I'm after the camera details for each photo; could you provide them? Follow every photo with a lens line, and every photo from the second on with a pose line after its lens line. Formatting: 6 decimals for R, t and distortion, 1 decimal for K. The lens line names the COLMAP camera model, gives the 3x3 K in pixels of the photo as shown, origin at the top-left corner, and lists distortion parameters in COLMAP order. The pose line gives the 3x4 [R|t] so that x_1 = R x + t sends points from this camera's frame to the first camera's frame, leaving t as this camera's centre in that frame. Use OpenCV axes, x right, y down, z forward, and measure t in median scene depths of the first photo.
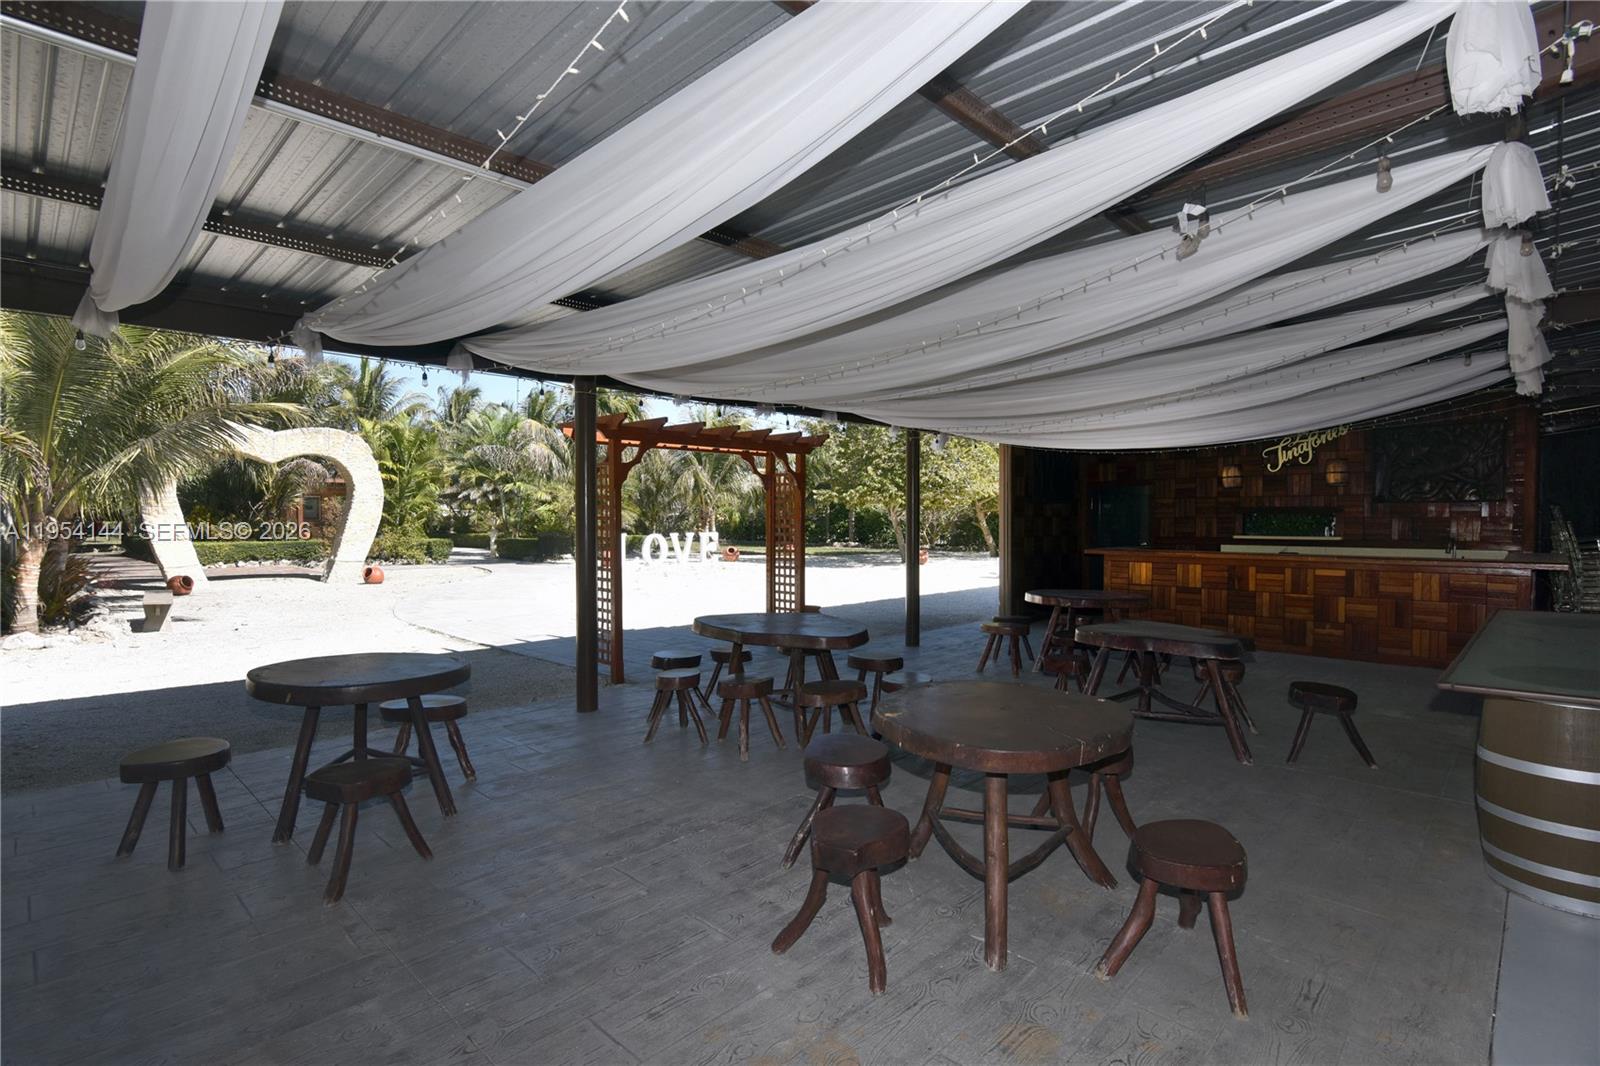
lens RADIAL K [[770.7, 0, 796.8], [0, 770.7, 535.1], [0, 0, 1]] dist [-0.003754, -0.000141]
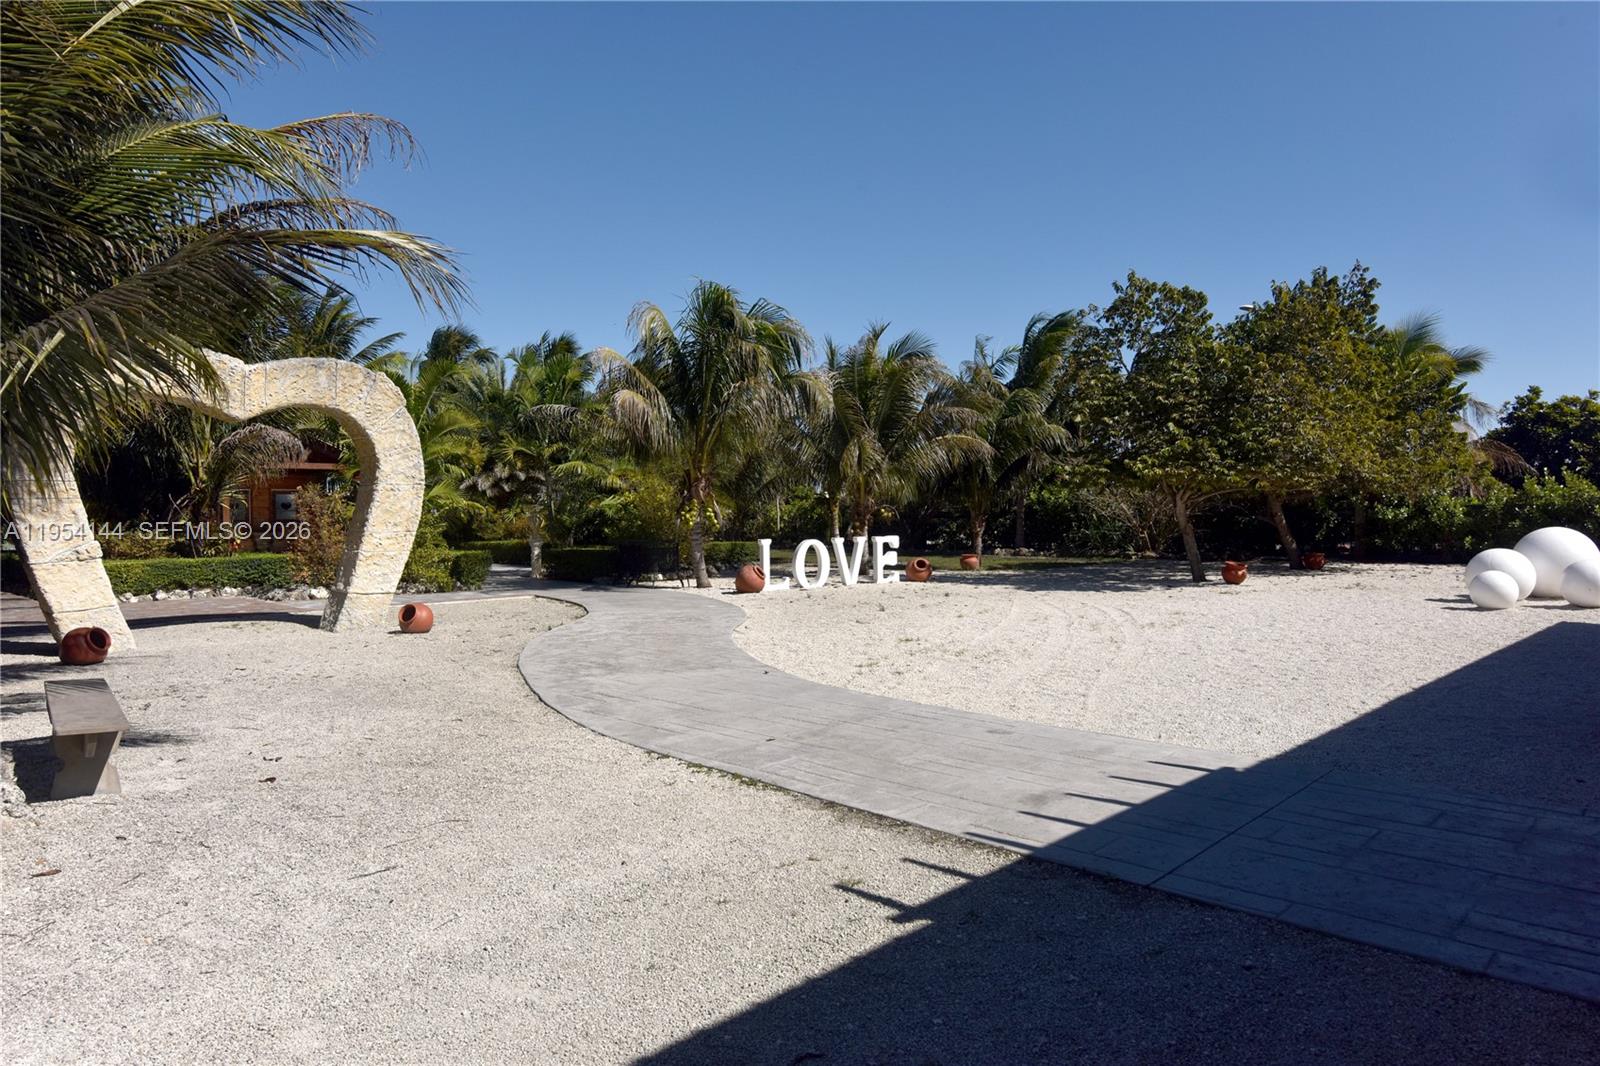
lens RADIAL K [[1024.9, 0, 802.4], [0, 1024.9, 531.8], [0, 0, 1]] dist [0.009690, 0.000007]
pose [[0.999323, -0.011124, -0.035078, -0.166062], [0.010866, 0.999913, -0.007515, -0.001248], [0.035159, 0.007129, 0.999356, 0.179300]]
